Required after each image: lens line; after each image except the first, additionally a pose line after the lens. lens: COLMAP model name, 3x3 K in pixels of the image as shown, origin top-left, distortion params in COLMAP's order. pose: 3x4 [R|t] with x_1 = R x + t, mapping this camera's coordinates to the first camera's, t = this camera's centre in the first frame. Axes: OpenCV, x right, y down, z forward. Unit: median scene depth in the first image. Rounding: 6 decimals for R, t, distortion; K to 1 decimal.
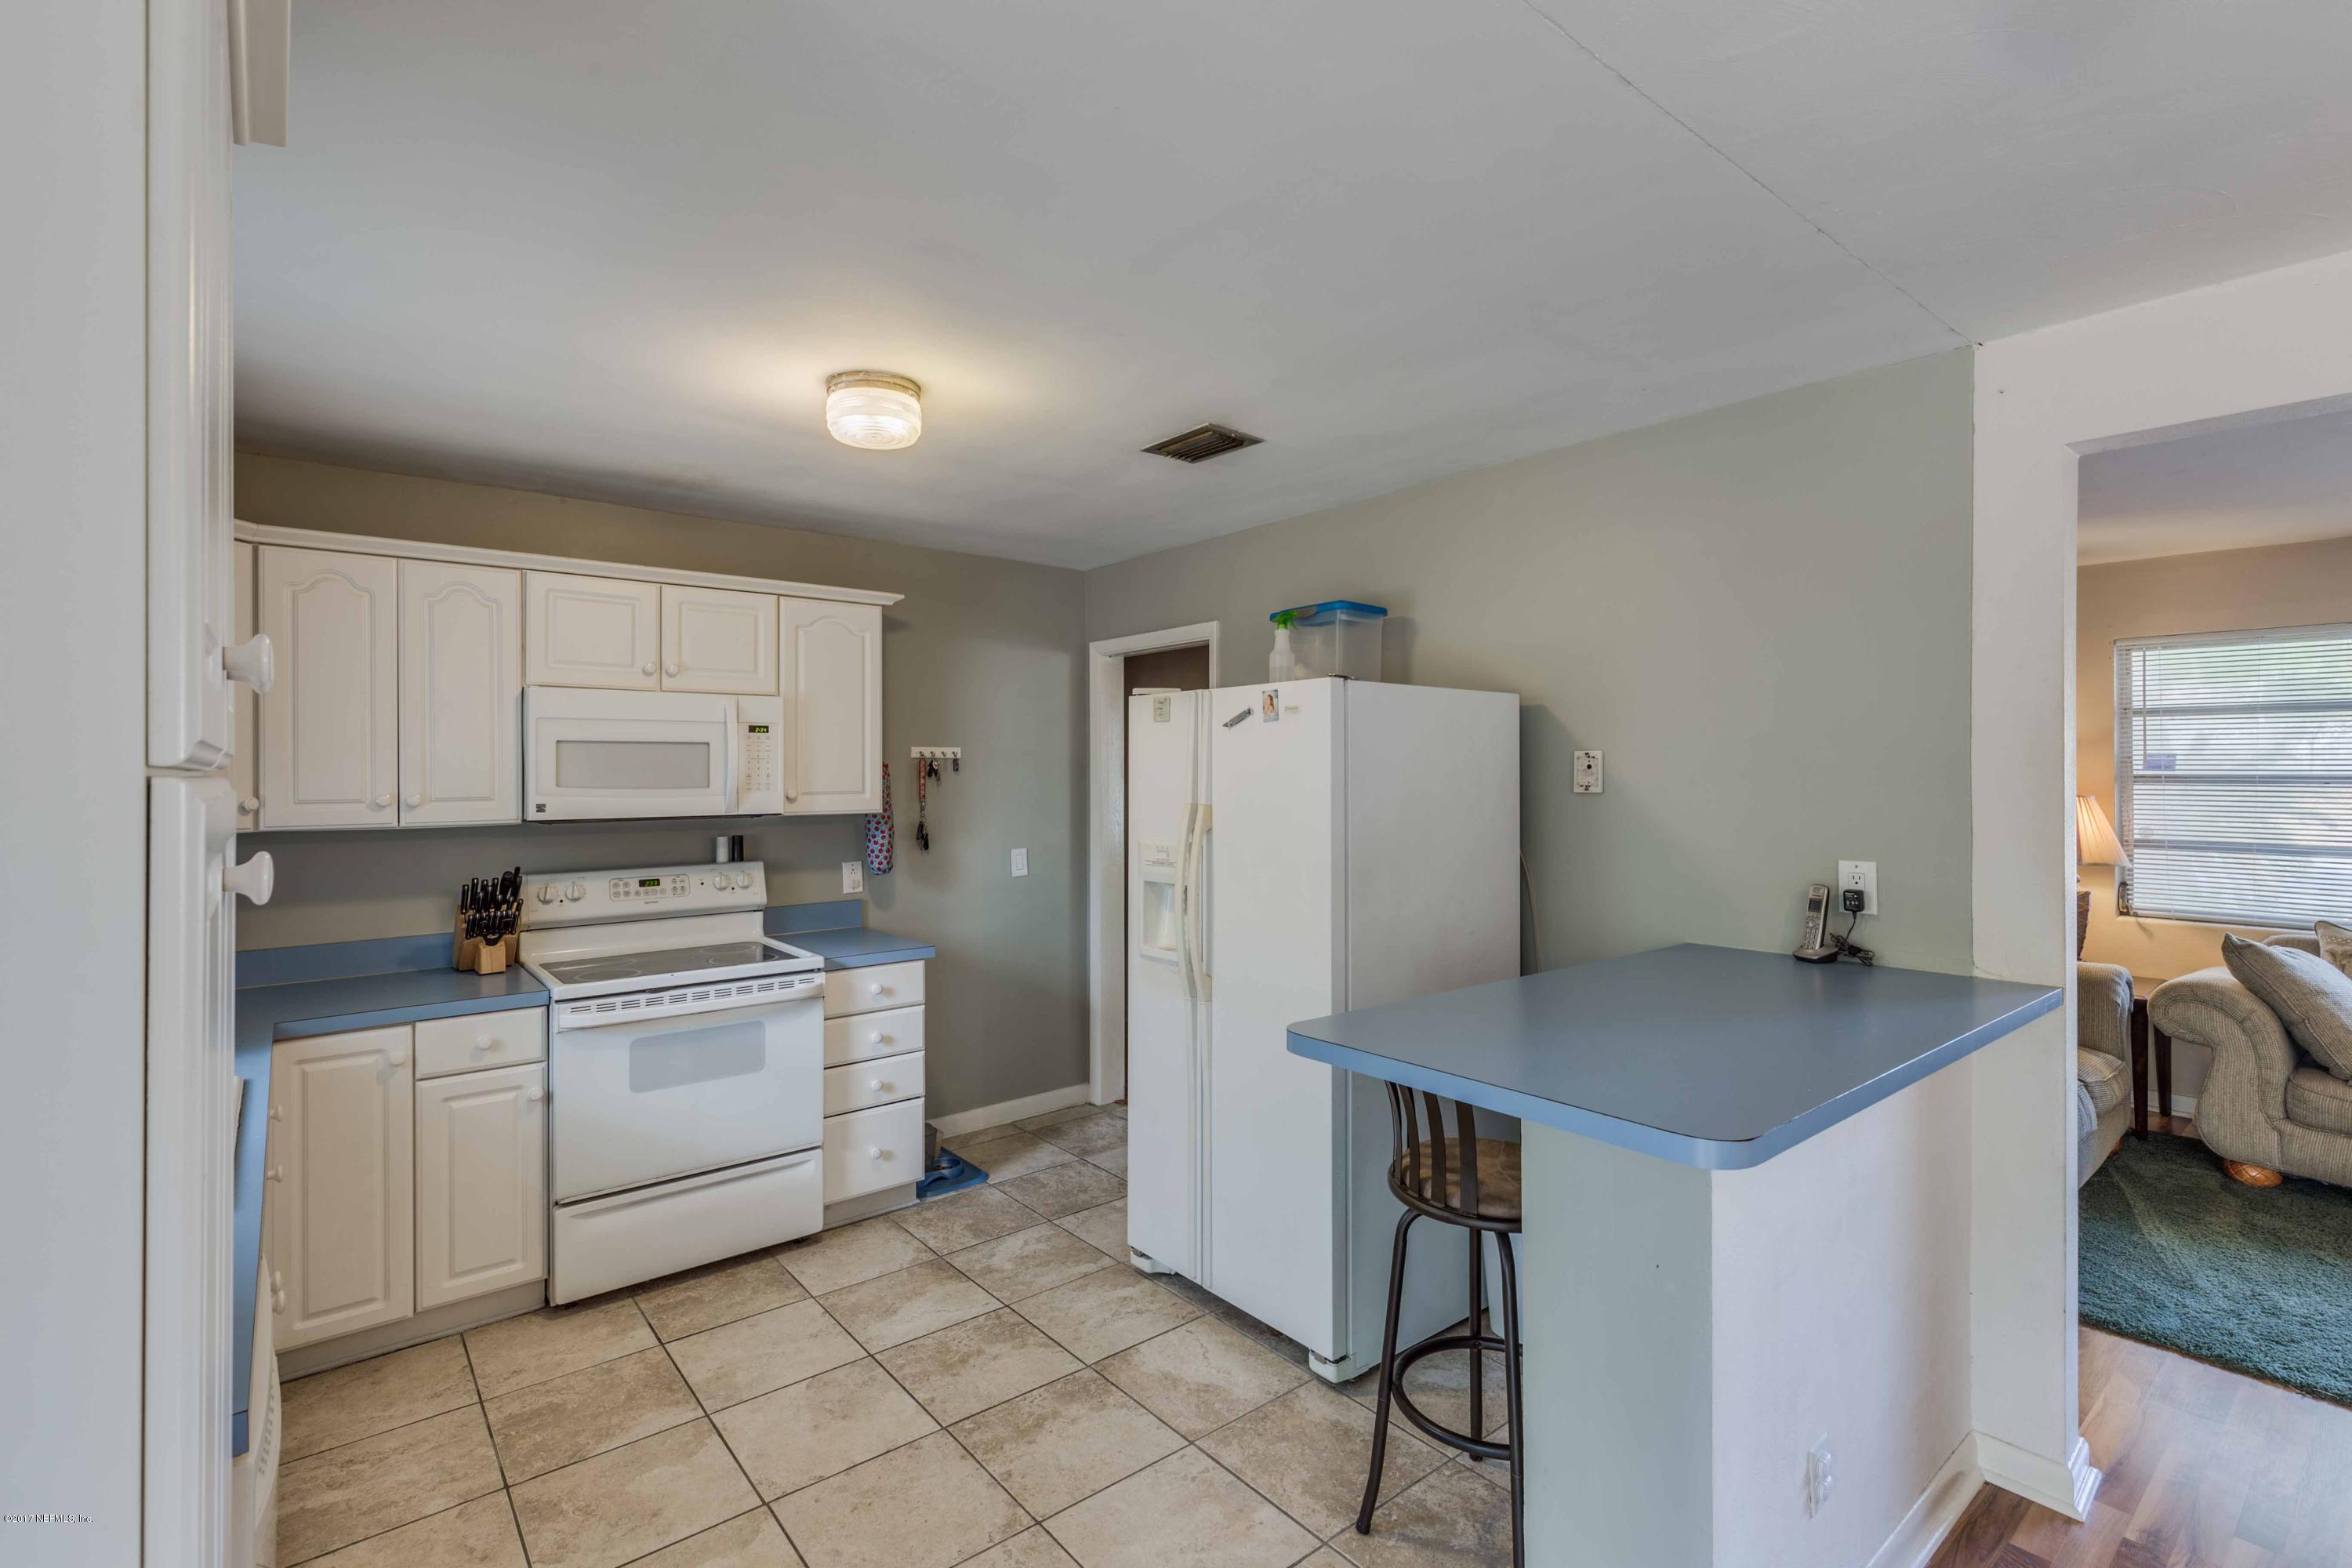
lens RADIAL K [[1080.8, 0, 1201.7], [0, 1080.8, 759.7], [0, 0, 1]] dist [0.008077, -0.003240]
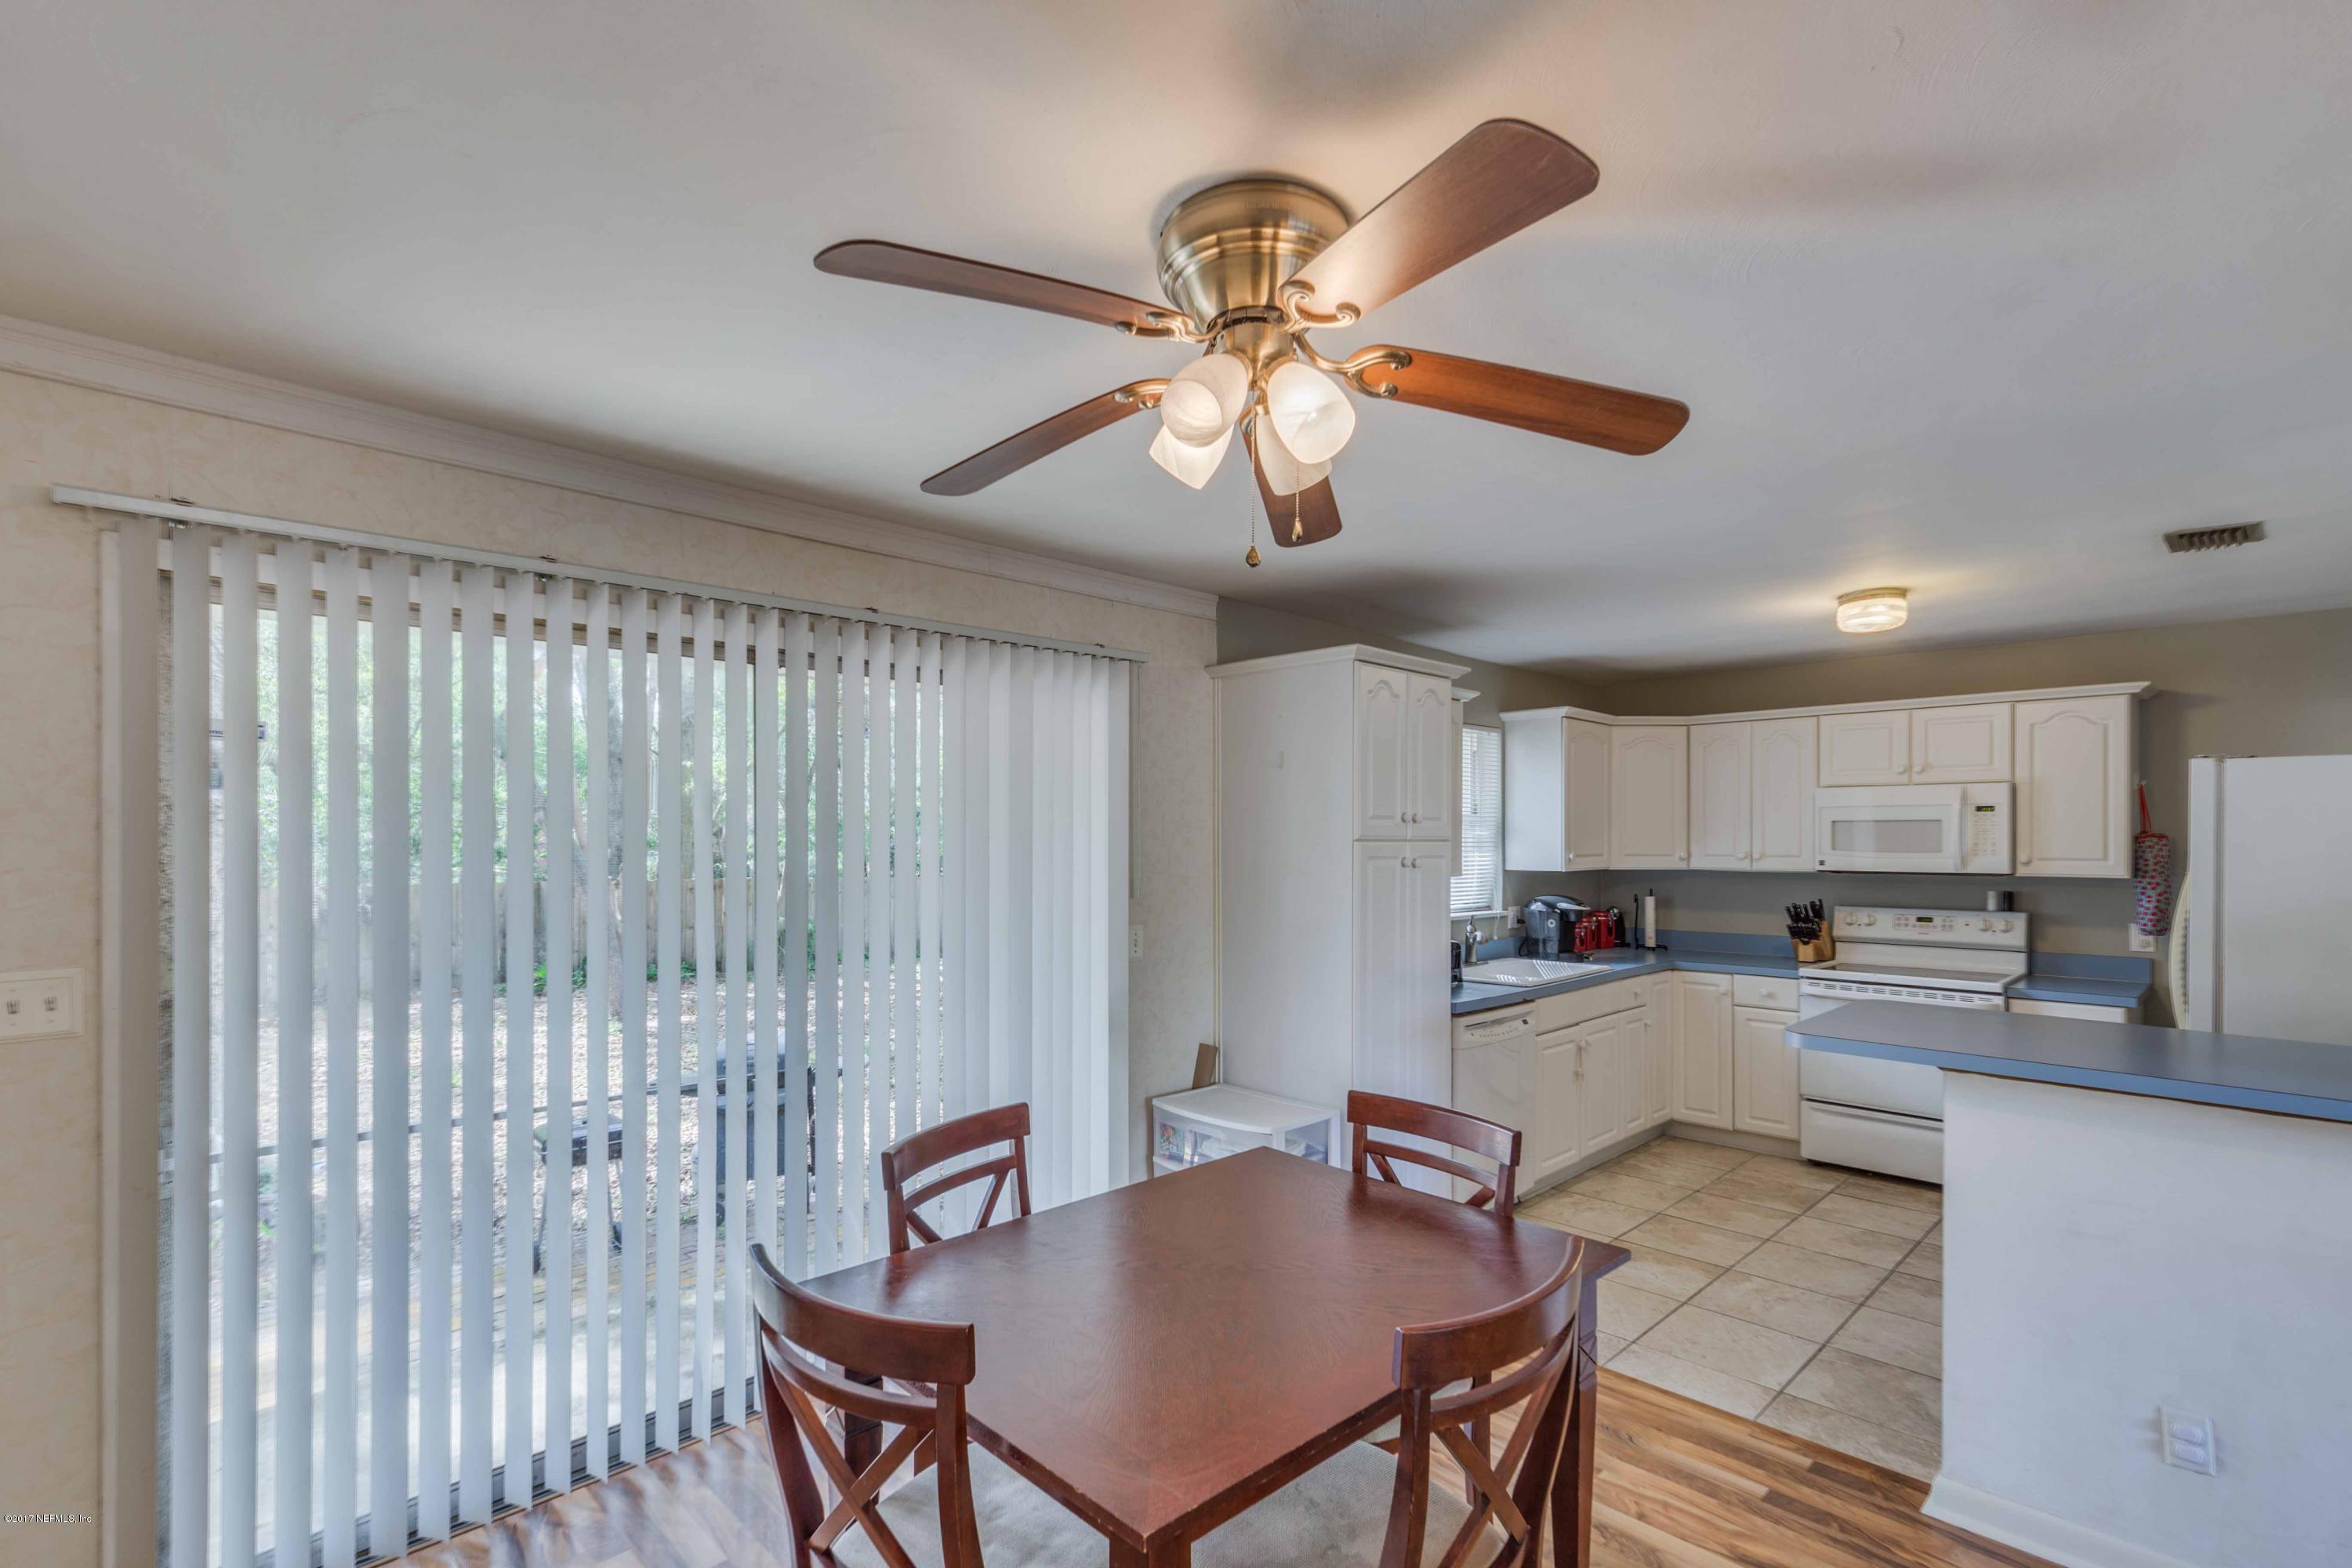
lens RADIAL K [[1080.8, 0, 1177.3], [0, 1080.8, 836.3], [0, 0, 1]] dist [0.008077, -0.003240]
pose [[0.091594, 0.001086, -0.995796, 0.879088], [0.007433, 0.999971, 0.001774, -0.004539], [0.995769, -0.007564, 0.091583, -0.103009]]
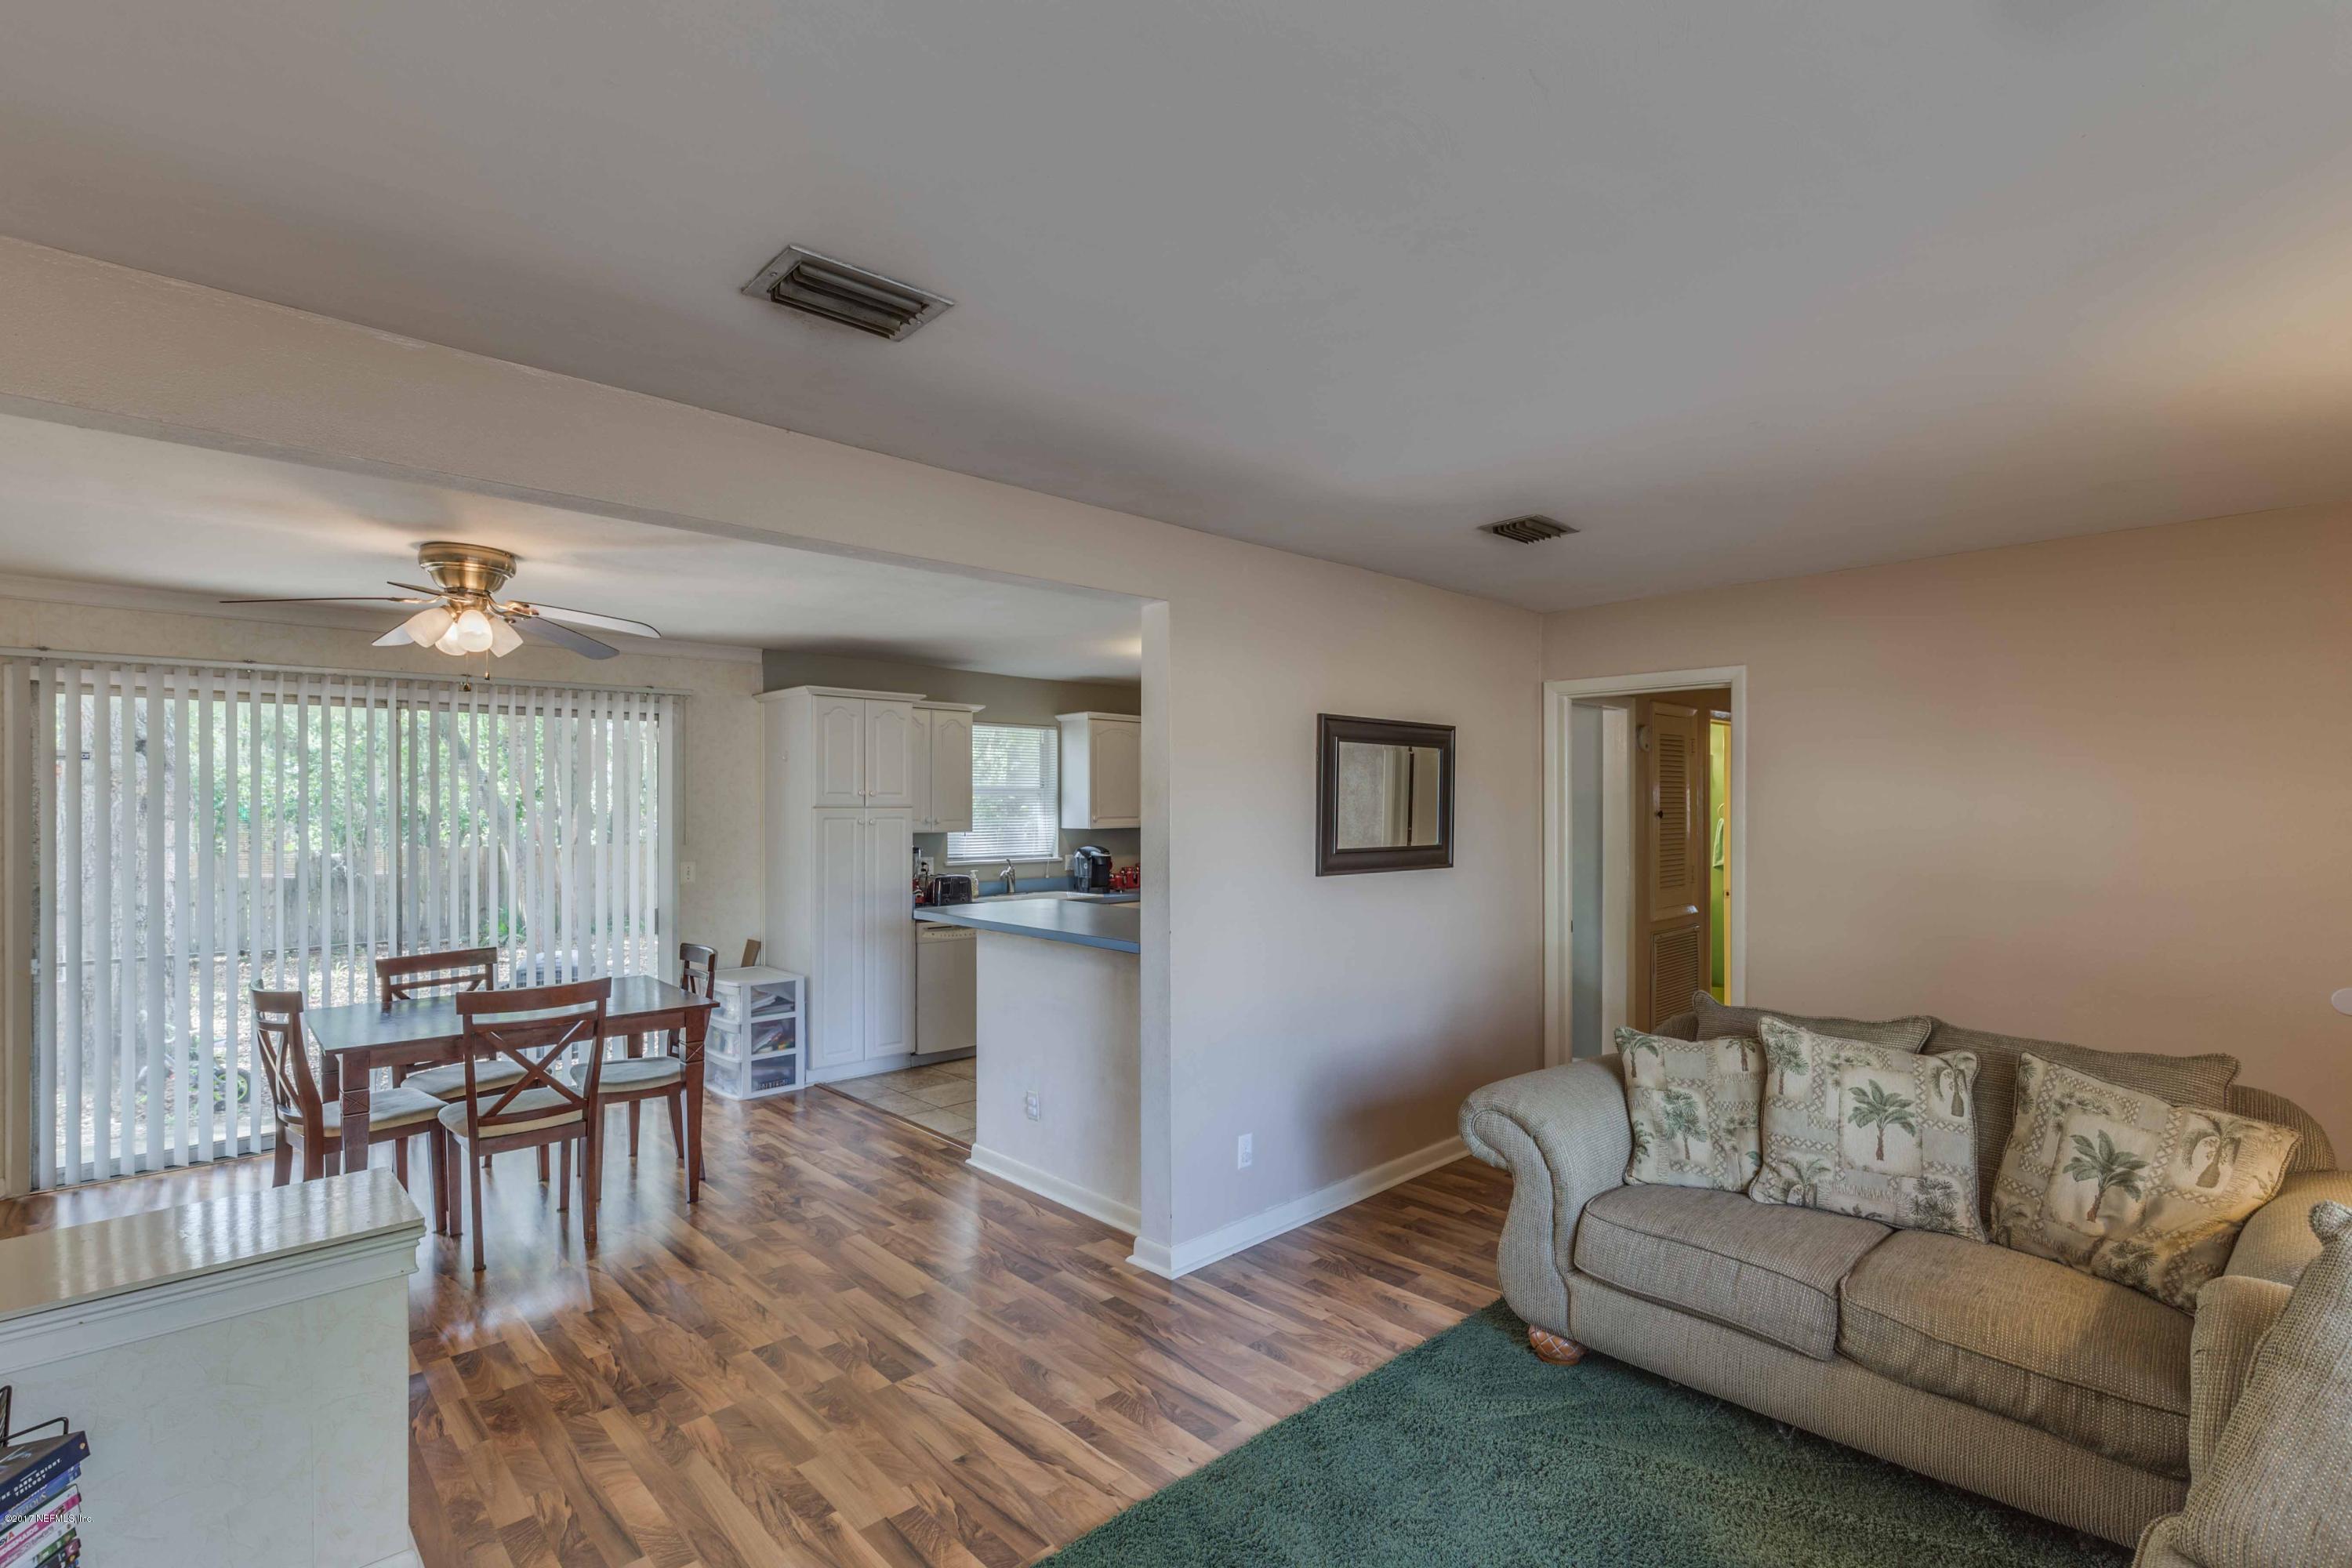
lens RADIAL K [[1080.8, 0, 1176.3], [0, 1080.8, 801.1], [0, 0, 1]] dist [0.008077, -0.003240]
pose [[0.074420, -0.000790, -0.997227, 1.589985], [0.011195, 0.999937, 0.000043, -0.001208], [0.997164, -0.011167, 0.074424, 0.627162]]
